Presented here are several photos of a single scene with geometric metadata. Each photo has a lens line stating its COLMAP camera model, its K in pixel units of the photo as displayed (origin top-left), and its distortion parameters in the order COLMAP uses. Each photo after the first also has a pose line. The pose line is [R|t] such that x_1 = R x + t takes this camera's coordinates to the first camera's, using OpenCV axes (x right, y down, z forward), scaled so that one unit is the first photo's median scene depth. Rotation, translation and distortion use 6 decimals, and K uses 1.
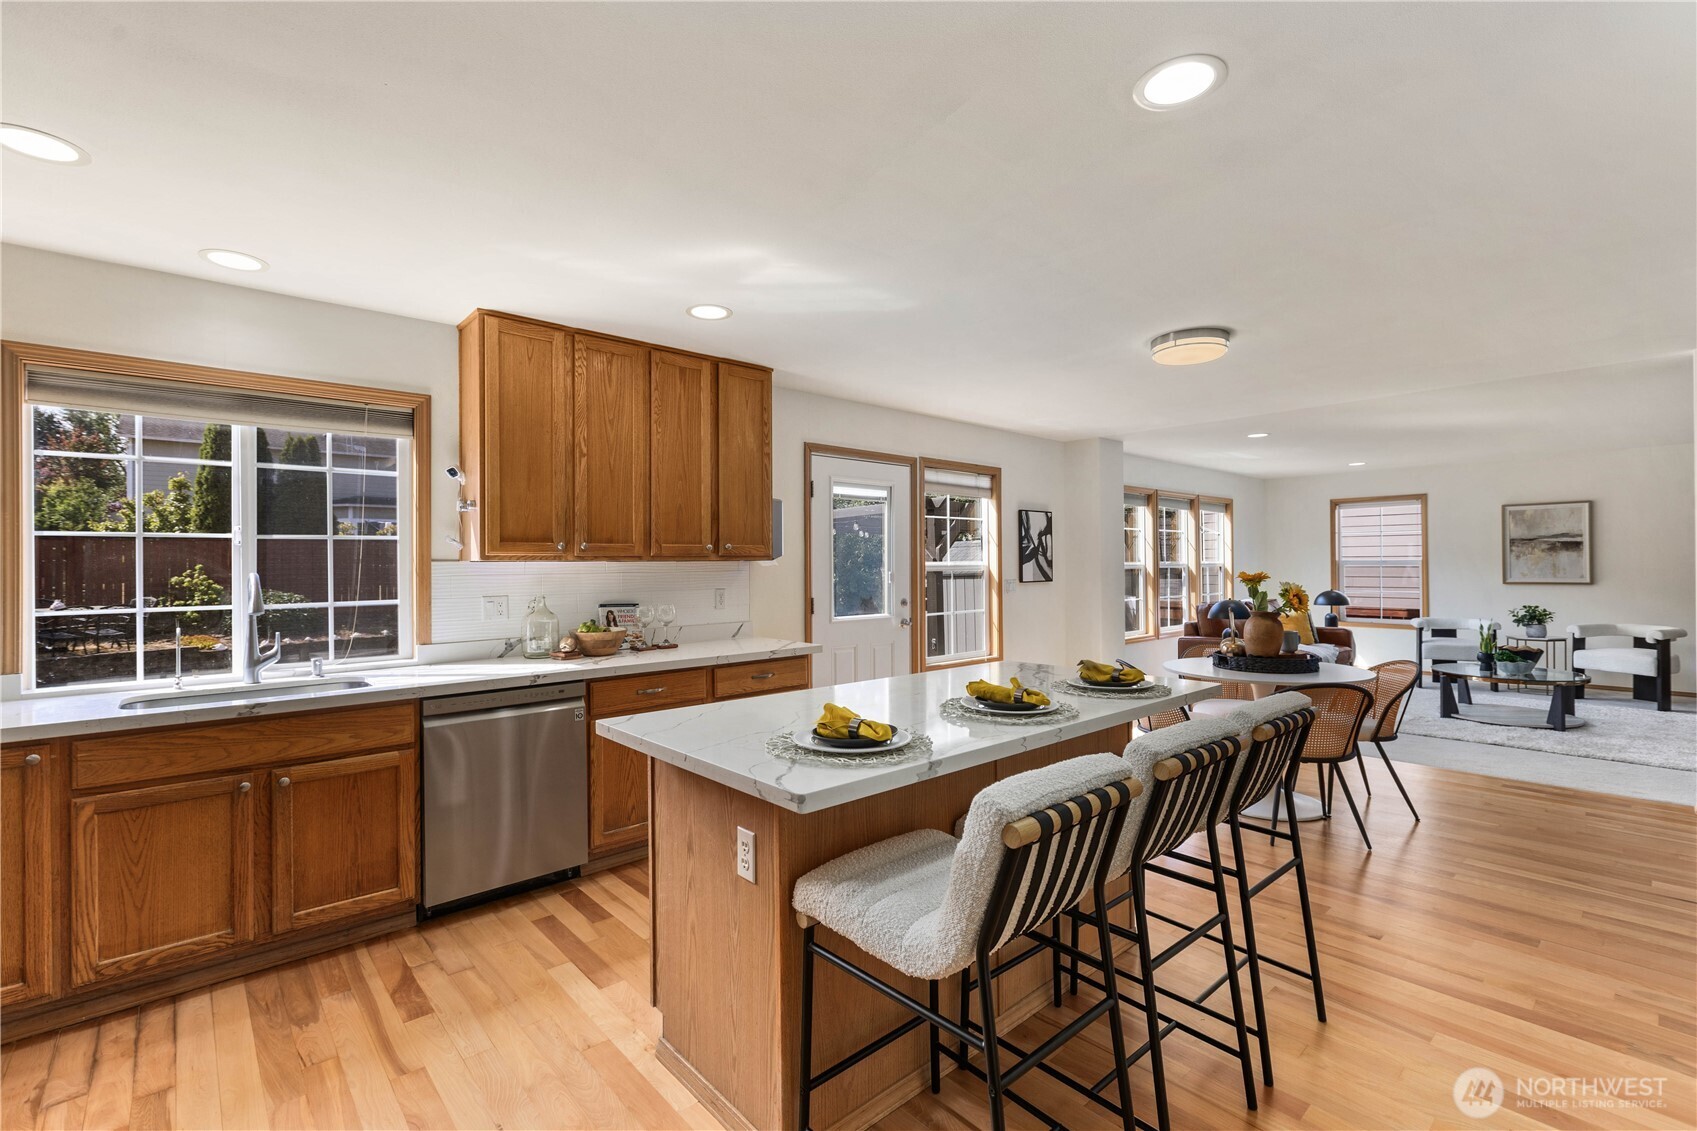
lens RADIAL K [[754.0, 0, 846.1], [0, 754.0, 562.1], [0, 0, 1]] dist [0.001113, -0.000359]
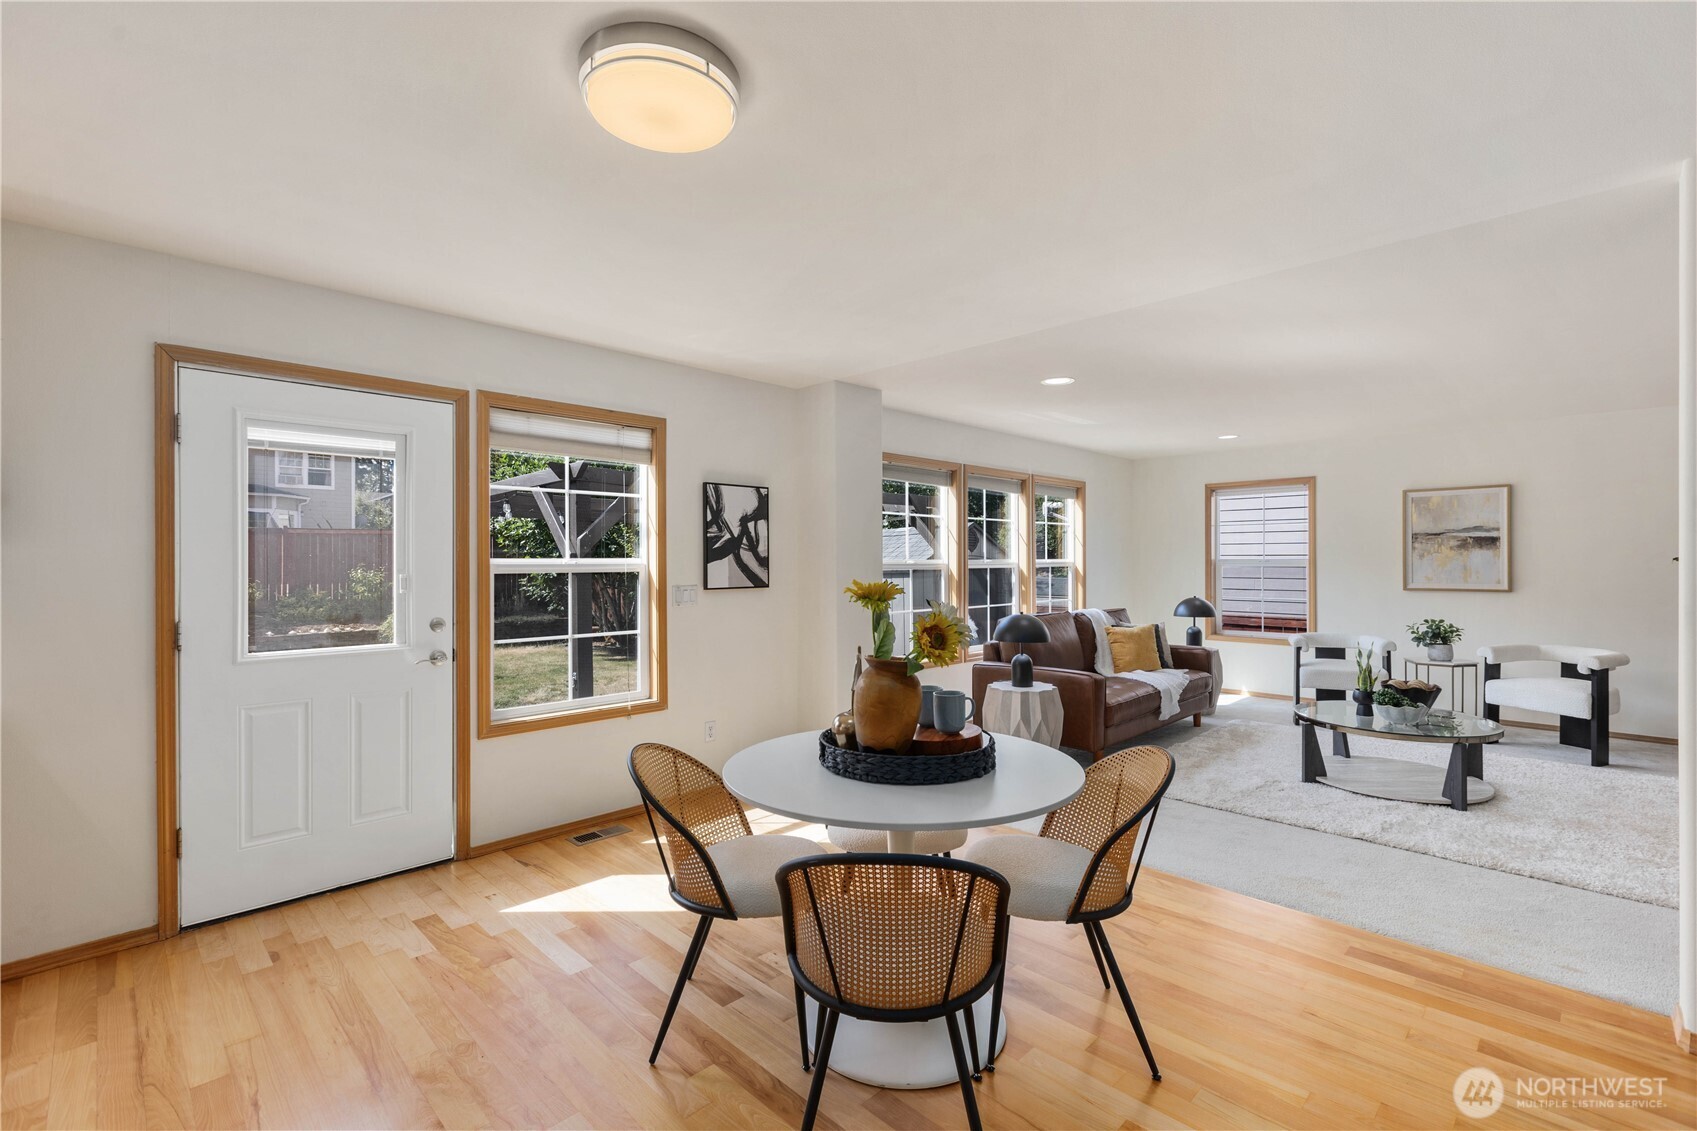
lens RADIAL K [[754.0, 0, 846.1], [0, 754.0, 562.1], [0, 0, 1]] dist [0.001113, -0.000359]
pose [[0.998706, 0.004999, 0.050607, 0.305097], [-0.005214, 0.999978, 0.004132, -0.001078], [-0.050585, -0.004391, 0.998710, 0.297120]]
